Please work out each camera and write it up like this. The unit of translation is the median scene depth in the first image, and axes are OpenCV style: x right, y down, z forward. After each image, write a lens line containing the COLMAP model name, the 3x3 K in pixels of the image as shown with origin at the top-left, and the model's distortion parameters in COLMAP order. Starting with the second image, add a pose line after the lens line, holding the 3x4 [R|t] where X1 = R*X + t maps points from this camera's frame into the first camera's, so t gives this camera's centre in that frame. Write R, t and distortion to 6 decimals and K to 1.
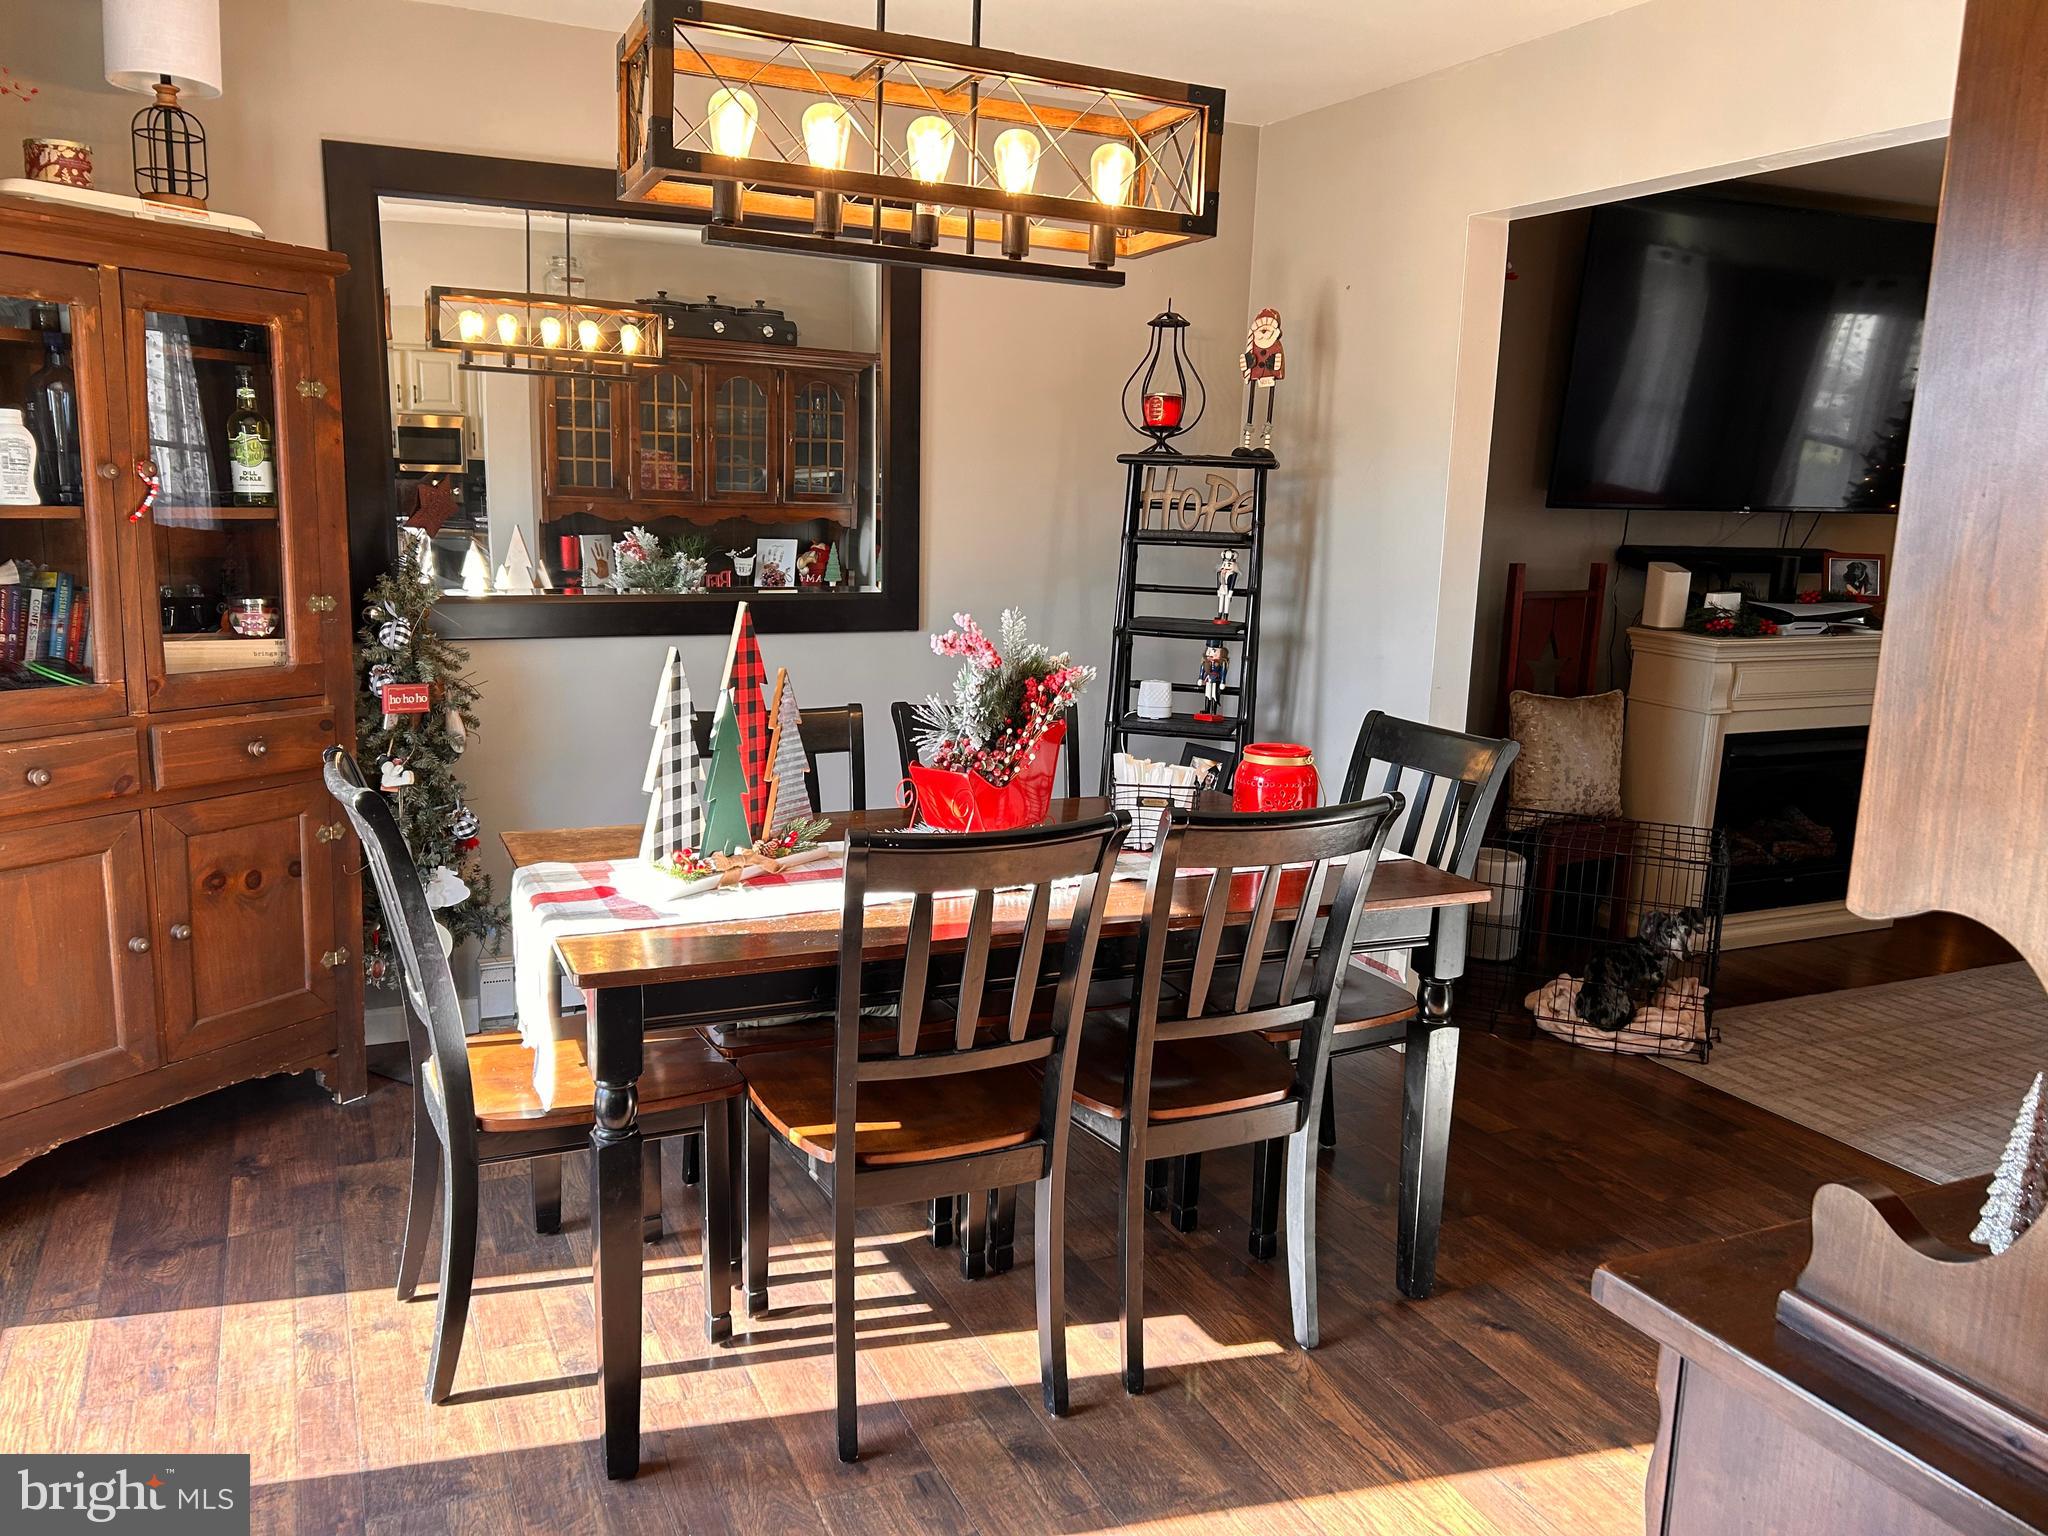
lens RADIAL K [[1536.7, 0, 1014.5], [0, 1536.7, 766.6], [0, 0, 1]] dist [0.050640, -0.046121]
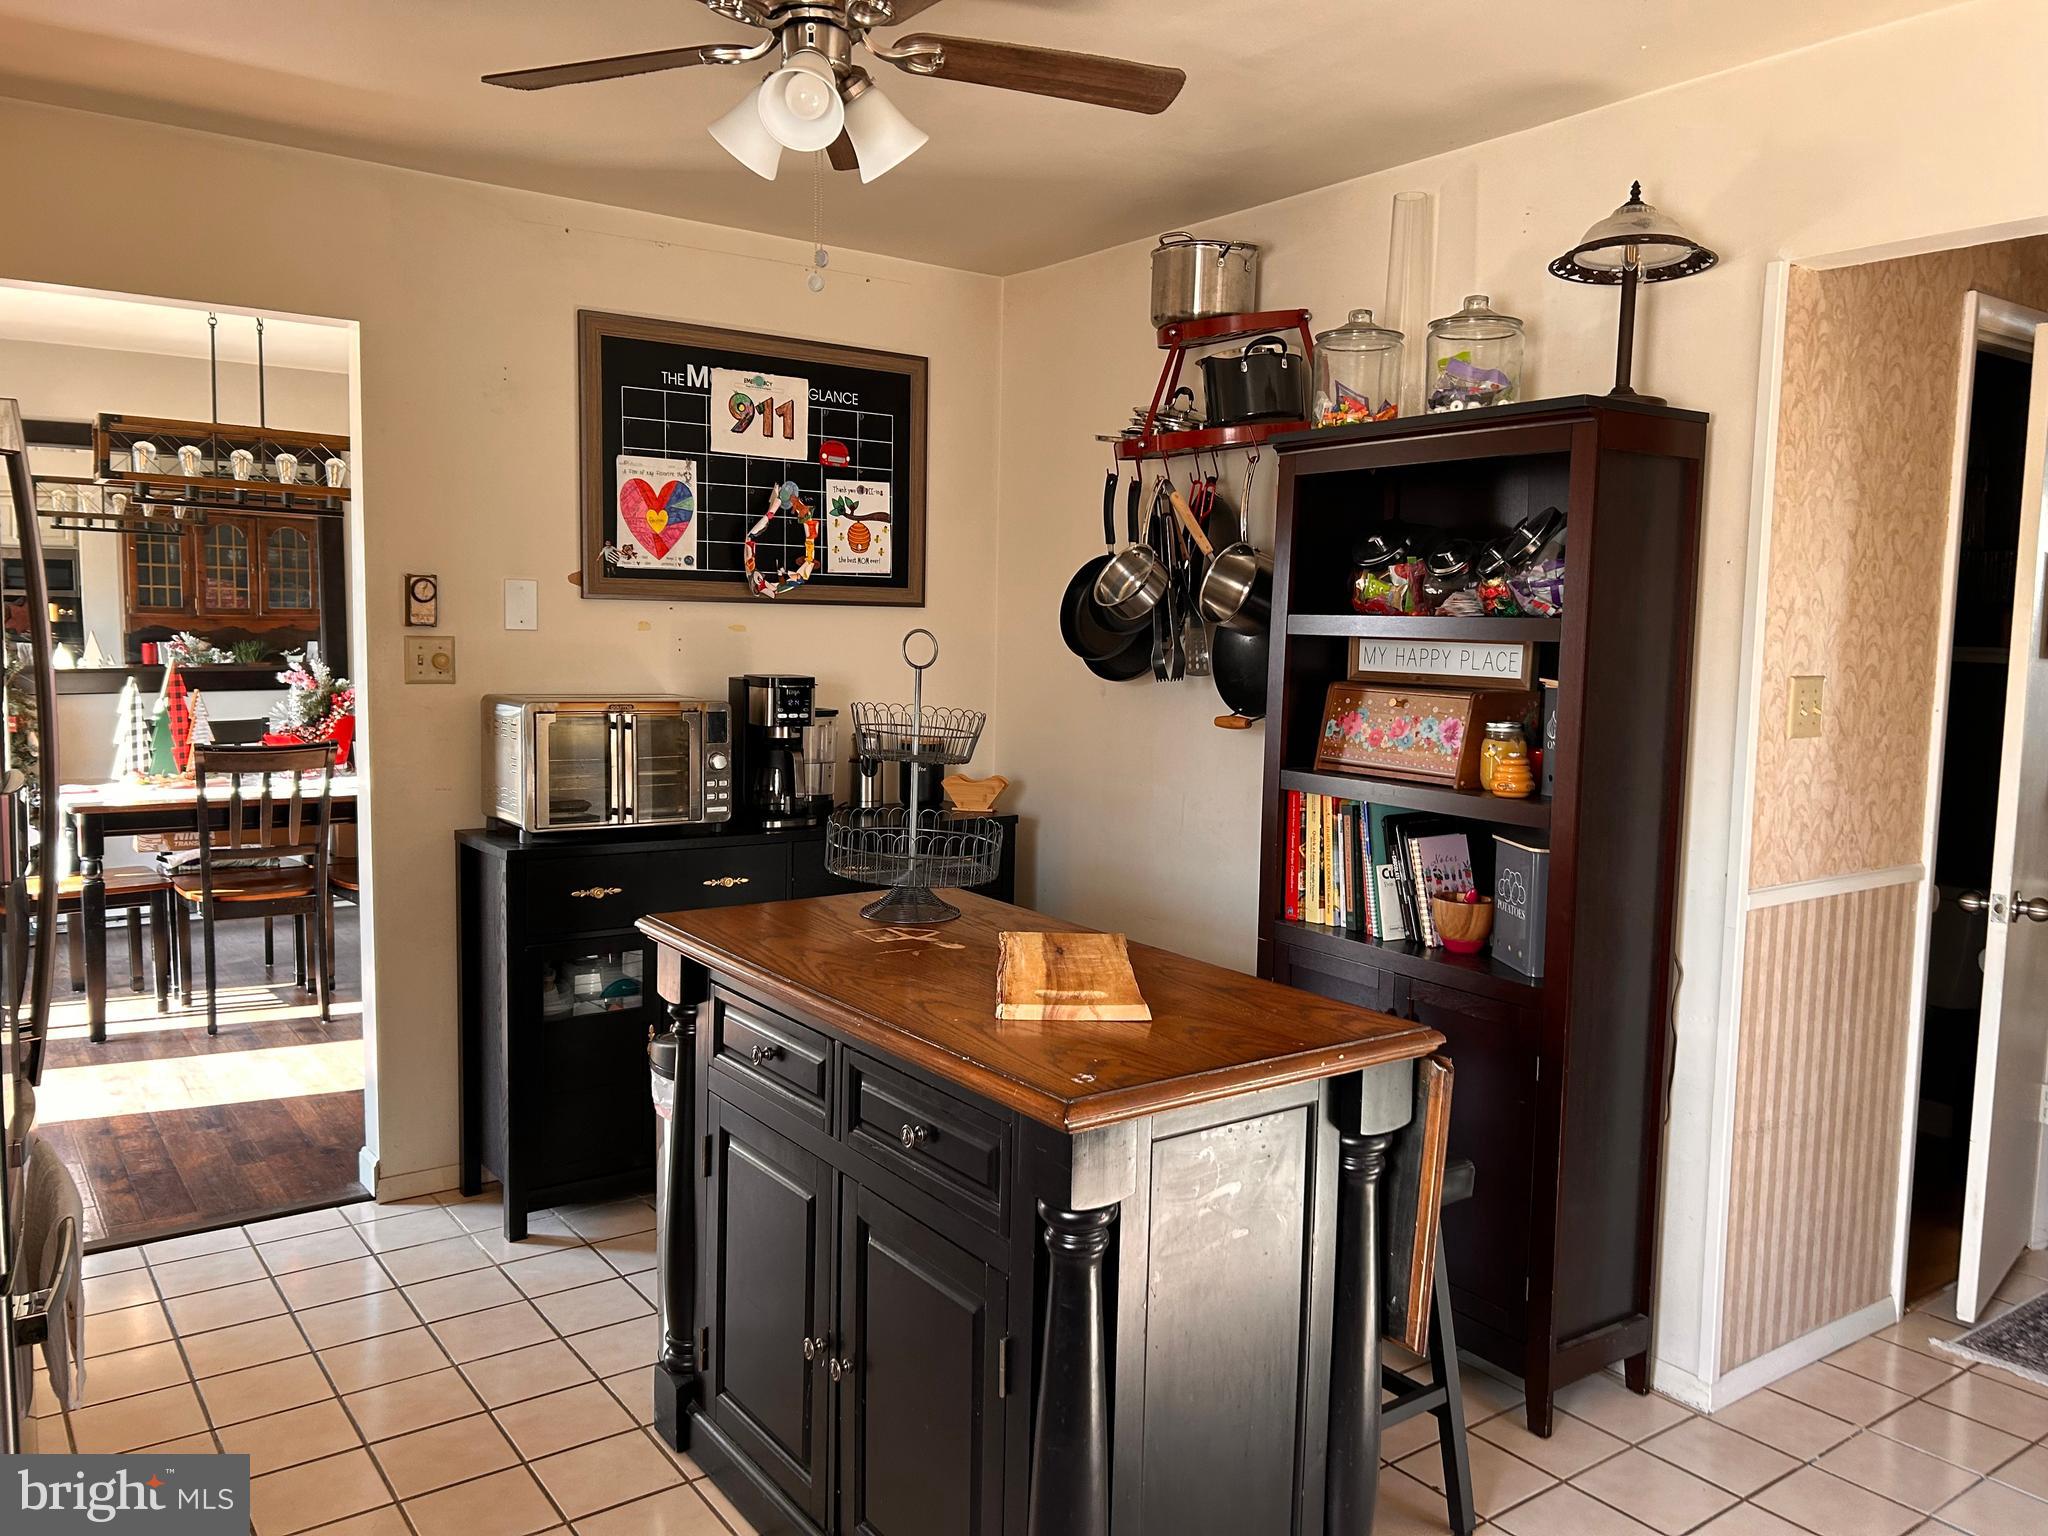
lens RADIAL K [[1536.7, 0, 1012.6], [0, 1536.7, 772.3], [0, 0, 1]] dist [0.050640, -0.046121]
pose [[0.983524, -0.028147, 0.178572, 0.222320], [0.040899, 0.996837, -0.068140, 0.094347], [-0.176089, 0.074320, 0.981565, -0.495879]]
